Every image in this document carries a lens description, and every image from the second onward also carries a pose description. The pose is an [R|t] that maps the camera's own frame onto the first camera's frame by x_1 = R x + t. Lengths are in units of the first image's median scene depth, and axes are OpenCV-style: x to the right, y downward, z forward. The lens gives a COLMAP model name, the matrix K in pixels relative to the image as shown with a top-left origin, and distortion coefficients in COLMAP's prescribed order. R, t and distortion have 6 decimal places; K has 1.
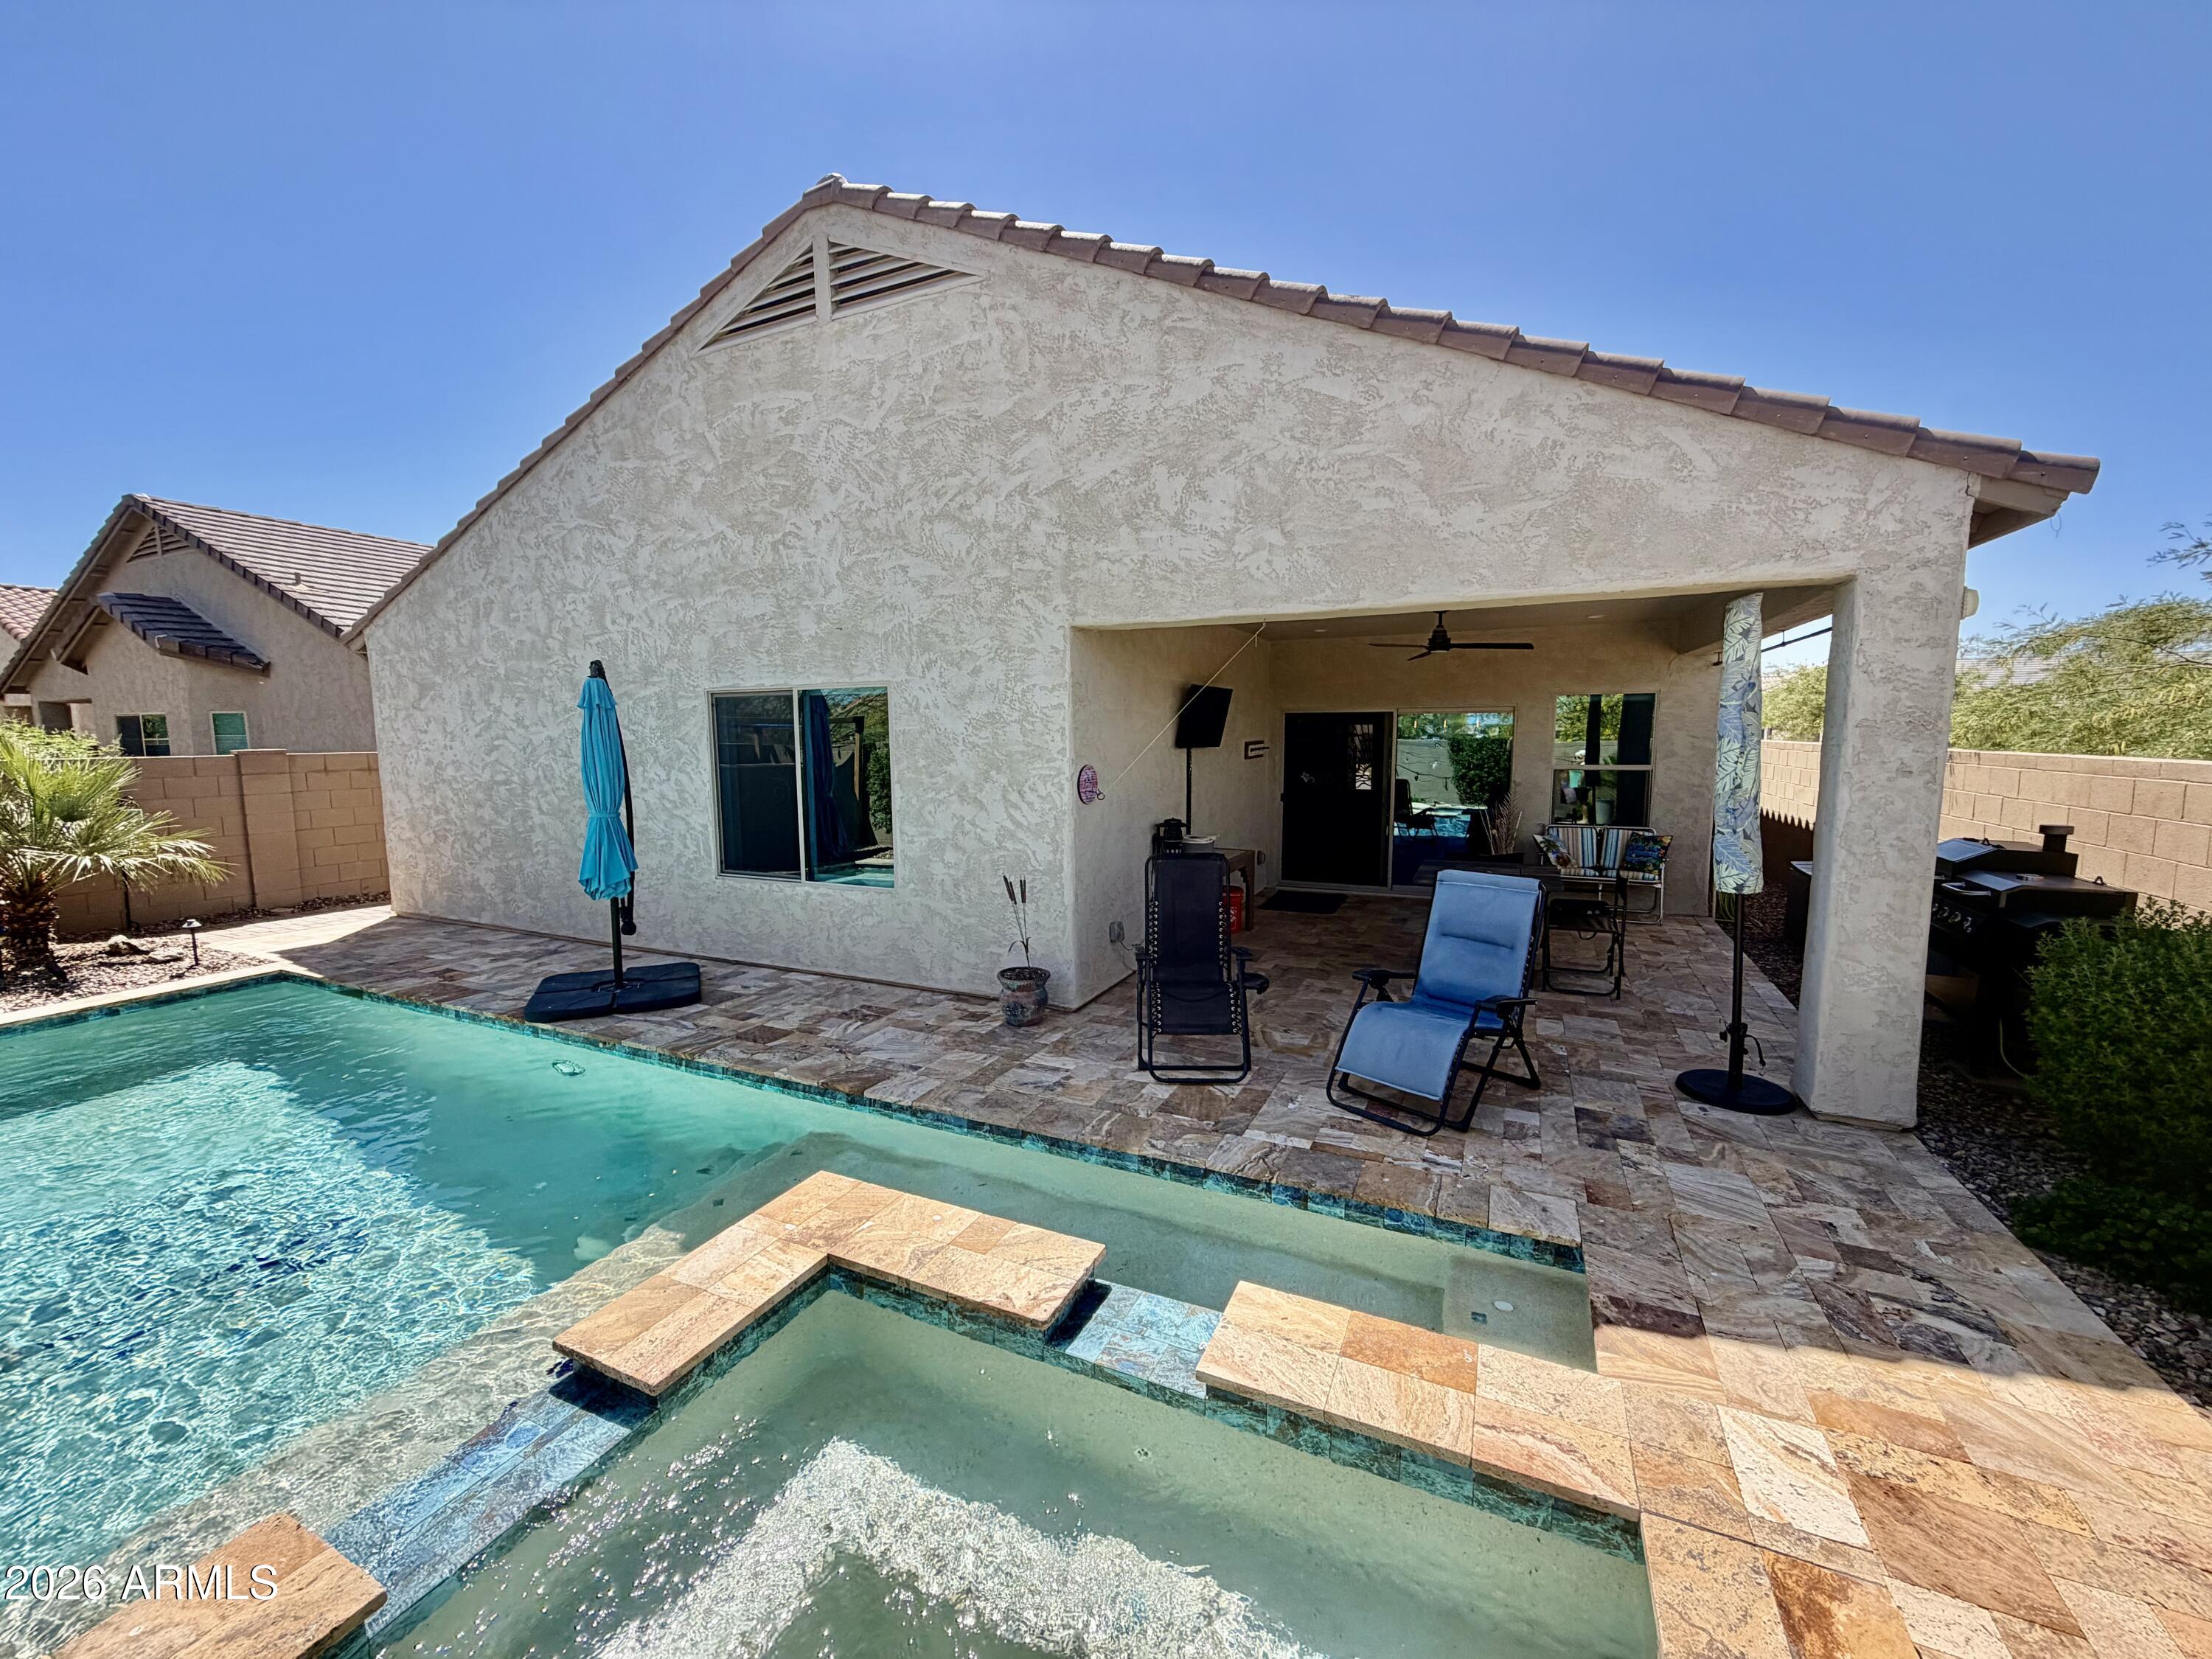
lens RADIAL K [[872.2, 0, 1100.8], [0, 872.2, 826.2], [0, 0, 1]] dist [0.001574, 0.000636]
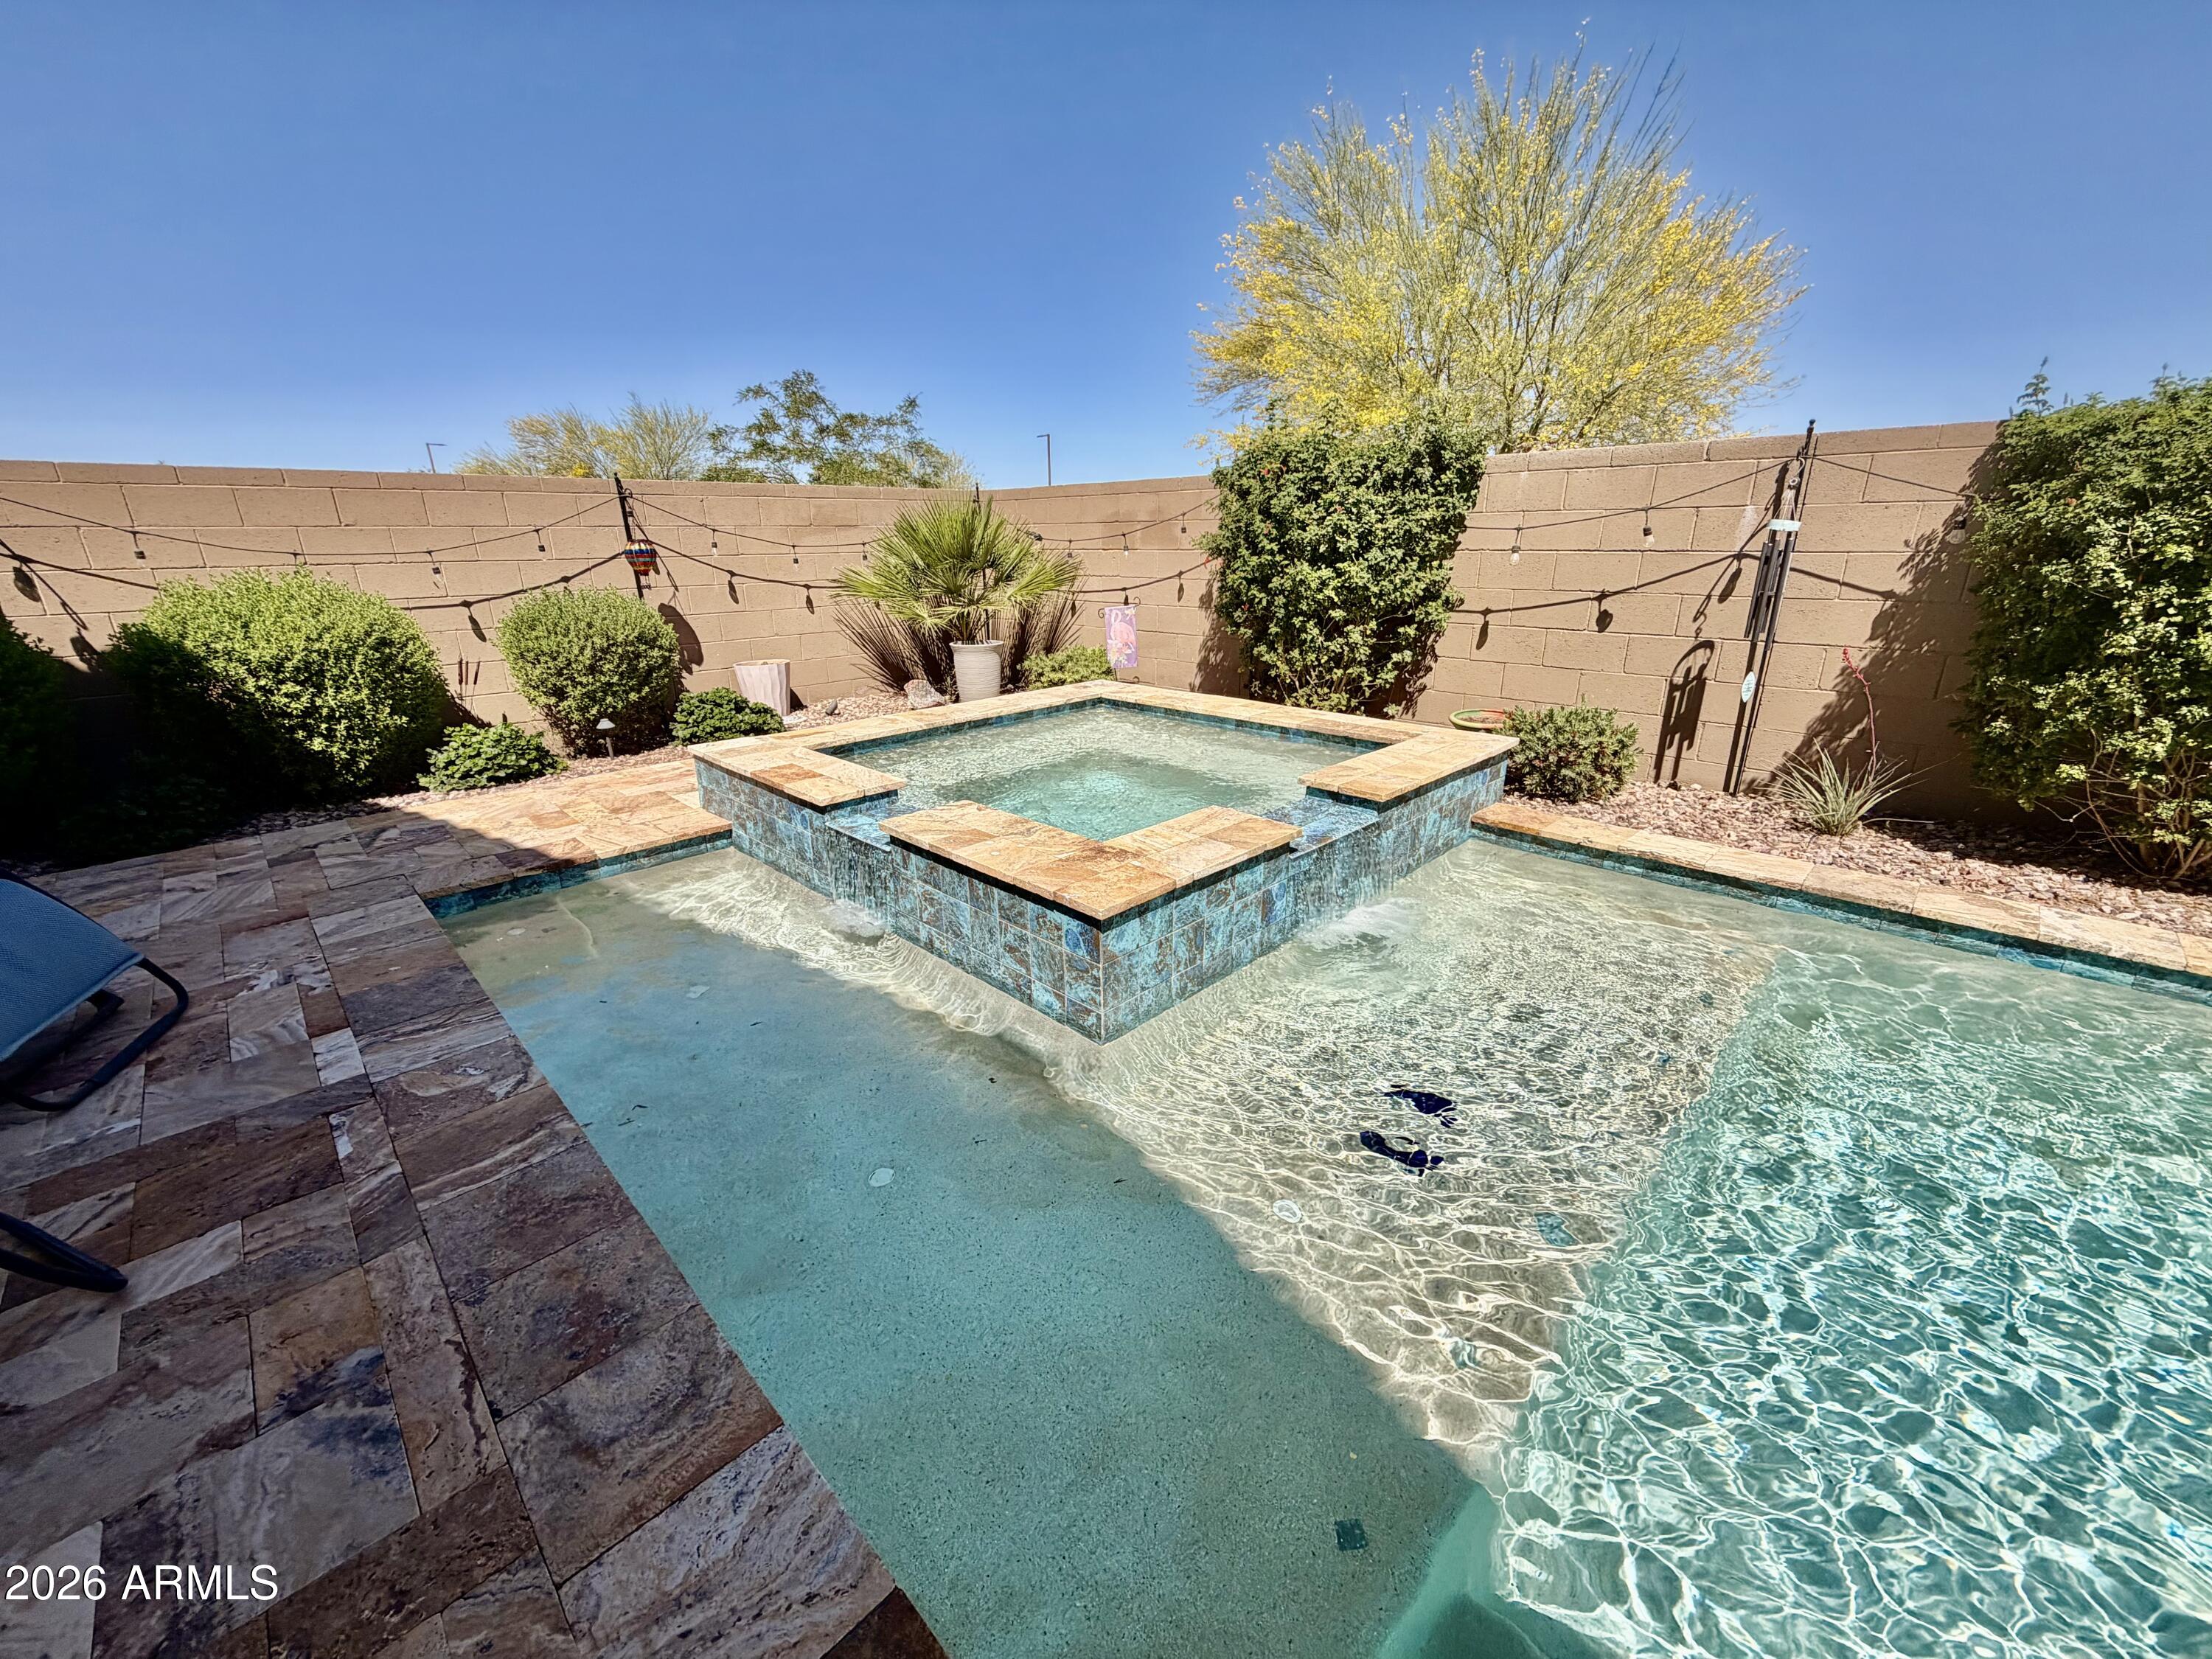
lens RADIAL K [[898.3, 0, 1102.8], [0, 898.3, 825.8], [0, 0, 1]] dist [0.000527, -0.000275]
pose [[-0.940688, -0.086106, 0.328165, -0.299949], [0.053541, 0.917461, 0.394206, 0.011563], [-0.335023, 0.388395, -0.858434, 0.860231]]
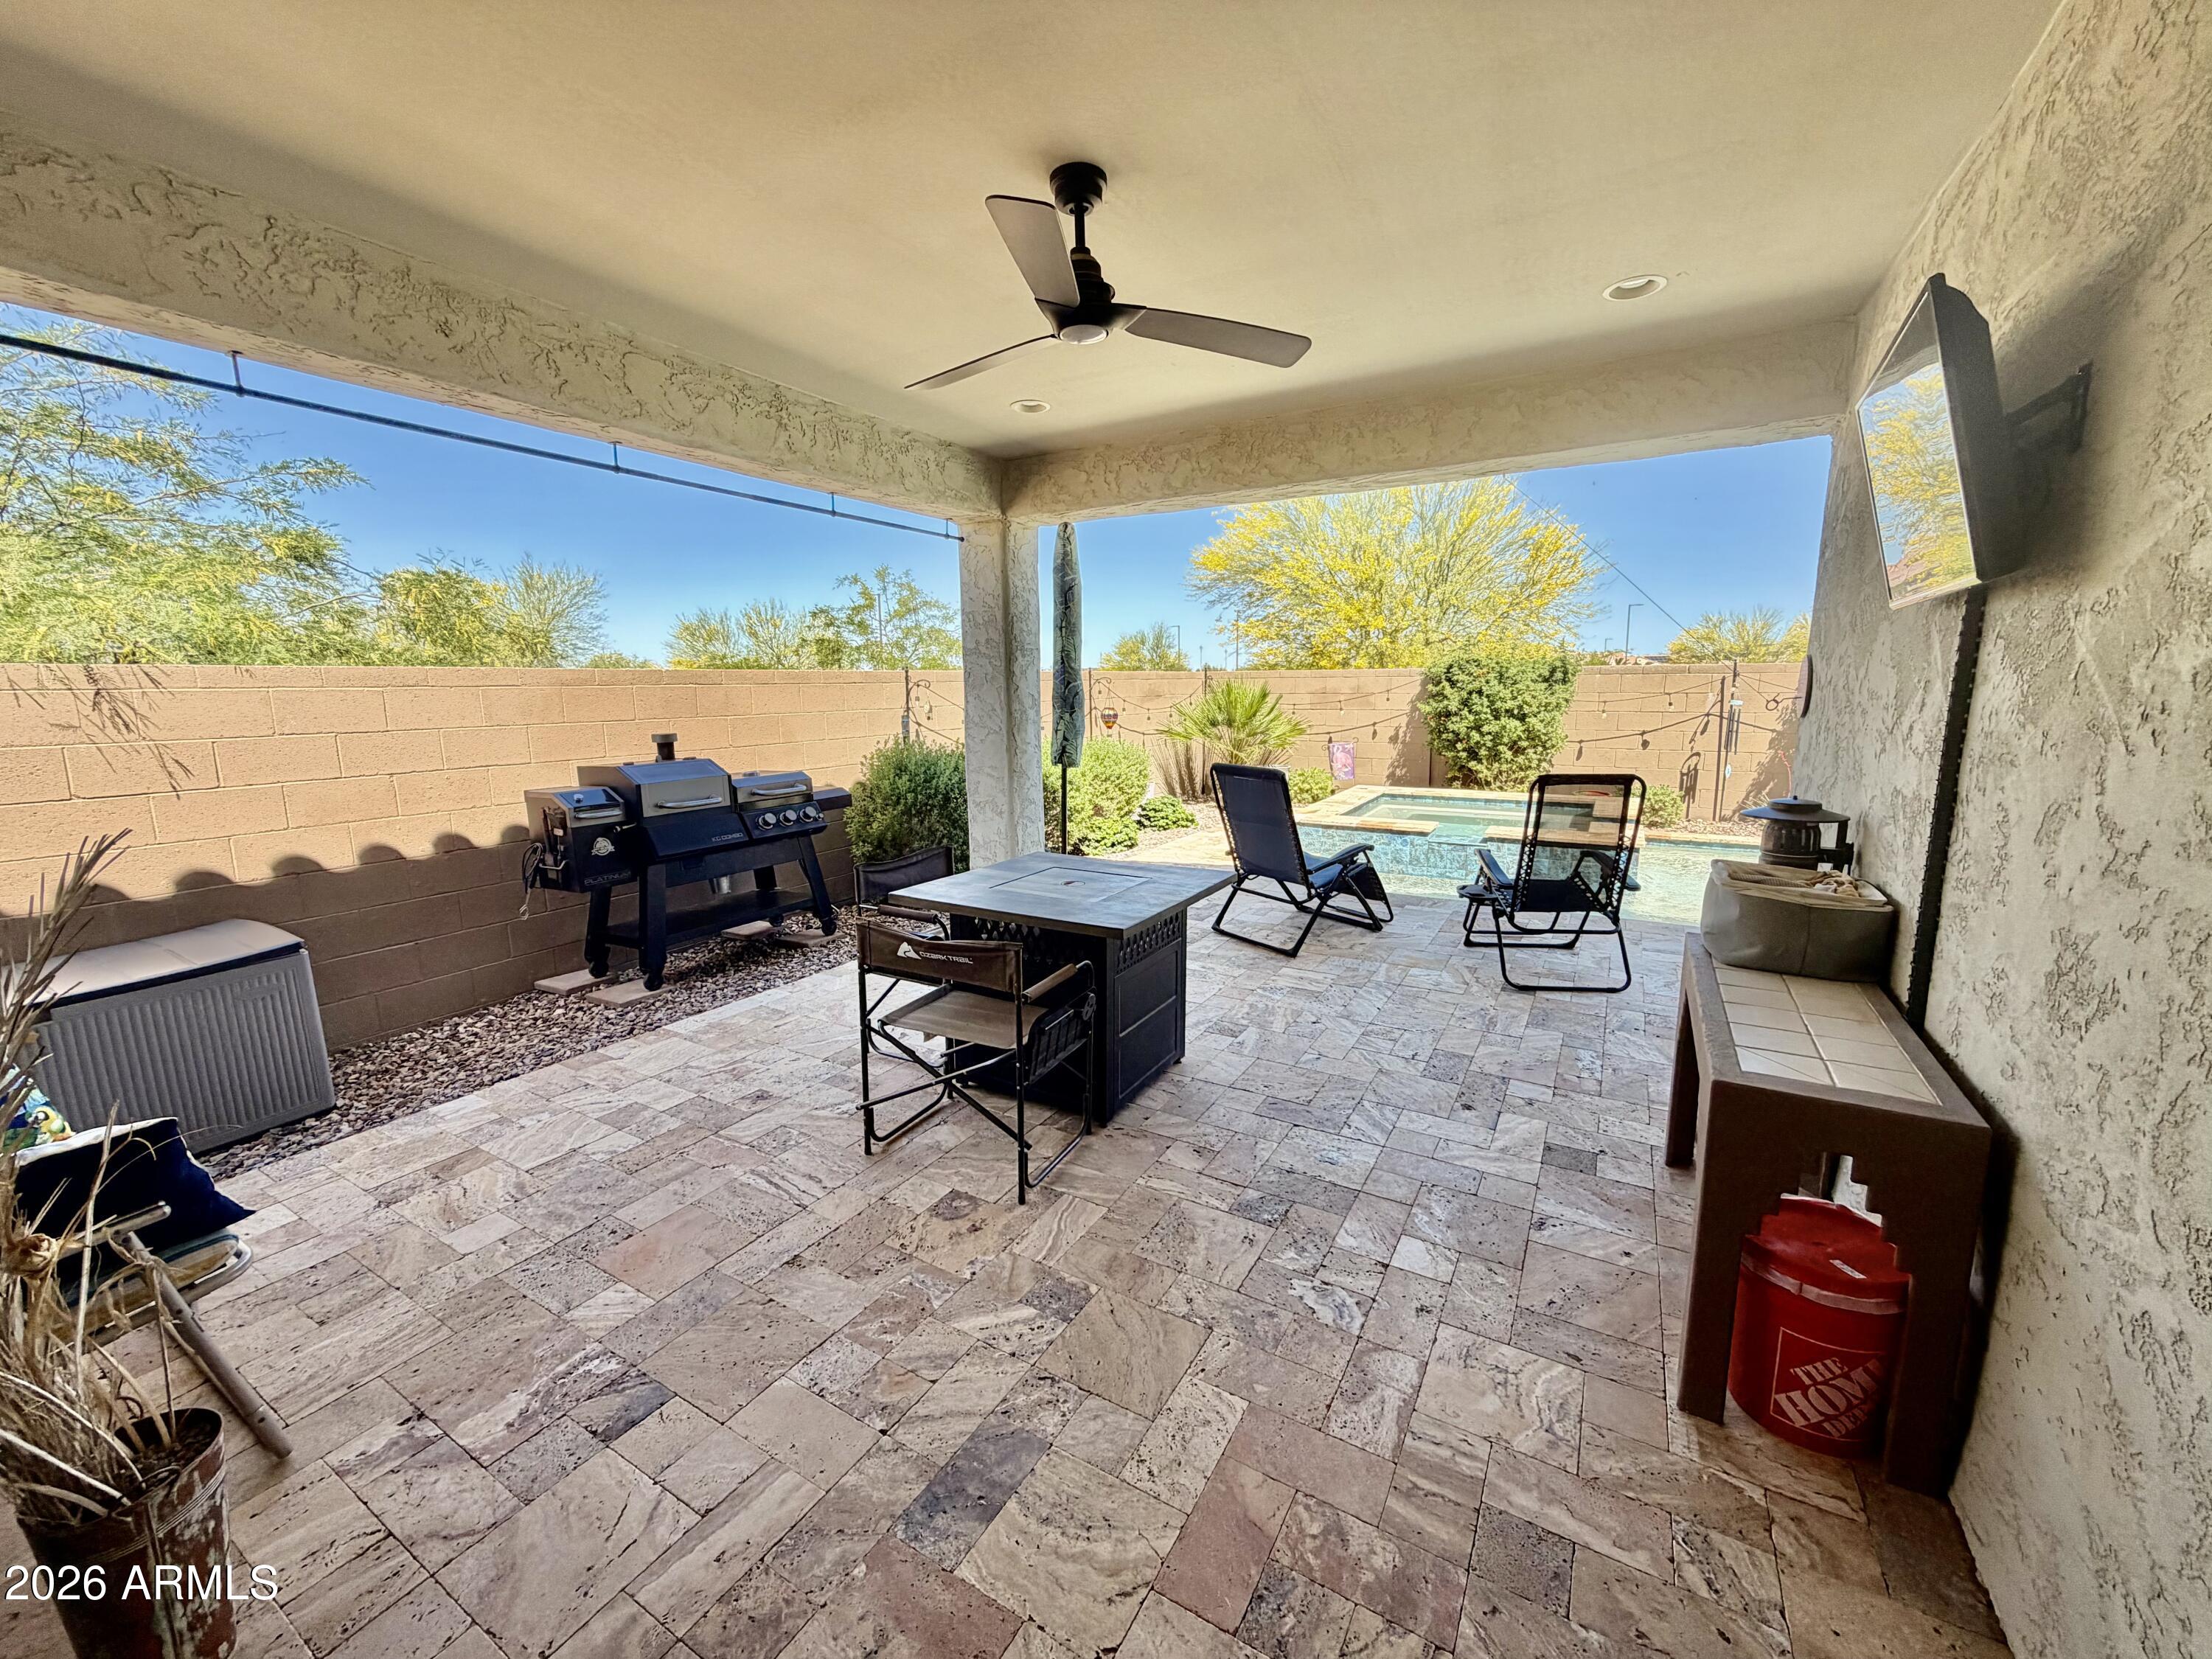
lens RADIAL K [[872.2, 0, 1100.8], [0, 872.2, 826.2], [0, 0, 1]] dist [0.001574, 0.000636]
pose [[-0.996870, 0.005673, 0.078855, 0.434072], [0.026337, 0.964278, 0.263579, -0.122742], [-0.074542, 0.264831, -0.961409, 1.618361]]
